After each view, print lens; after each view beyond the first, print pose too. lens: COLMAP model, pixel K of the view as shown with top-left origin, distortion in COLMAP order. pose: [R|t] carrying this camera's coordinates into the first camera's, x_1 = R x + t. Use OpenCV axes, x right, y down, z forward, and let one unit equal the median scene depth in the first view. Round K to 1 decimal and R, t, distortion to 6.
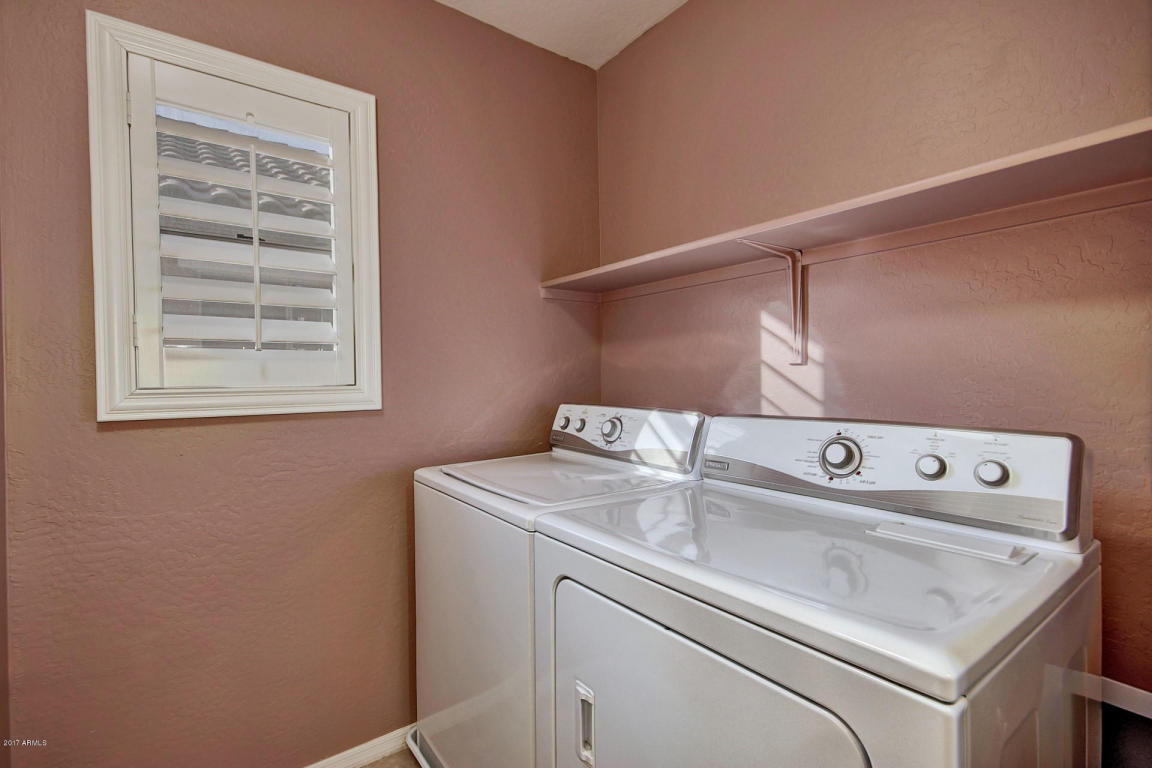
lens RADIAL K [[530.4, 0, 564.9], [0, 530.4, 383.7], [0, 0, 1]] dist [0.005388, -0.007548]
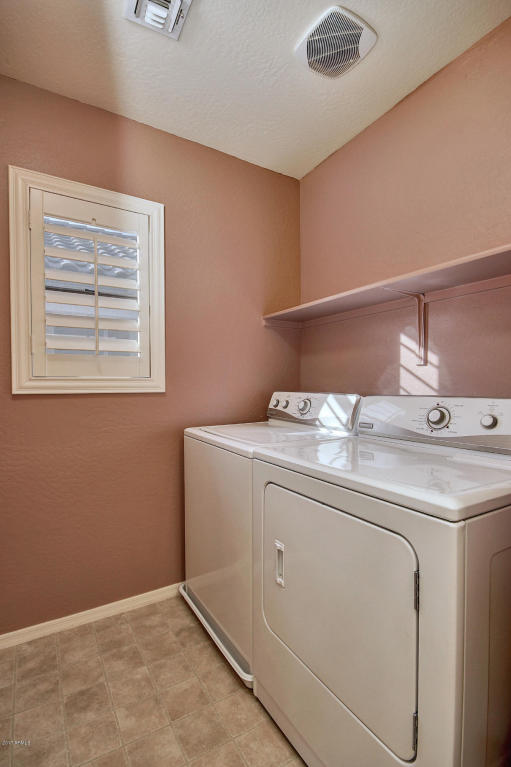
lens RADIAL K [[371.9, 0, 258.6], [0, 371.9, 397.2], [0, 0, 1]] dist [-0.010407, 0.000088]
pose [[0.997118, 0.008076, -0.075435, 0.036877], [-0.006942, 0.999859, 0.015288, 0.044946], [0.075548, -0.014721, 0.997033, -0.149267]]
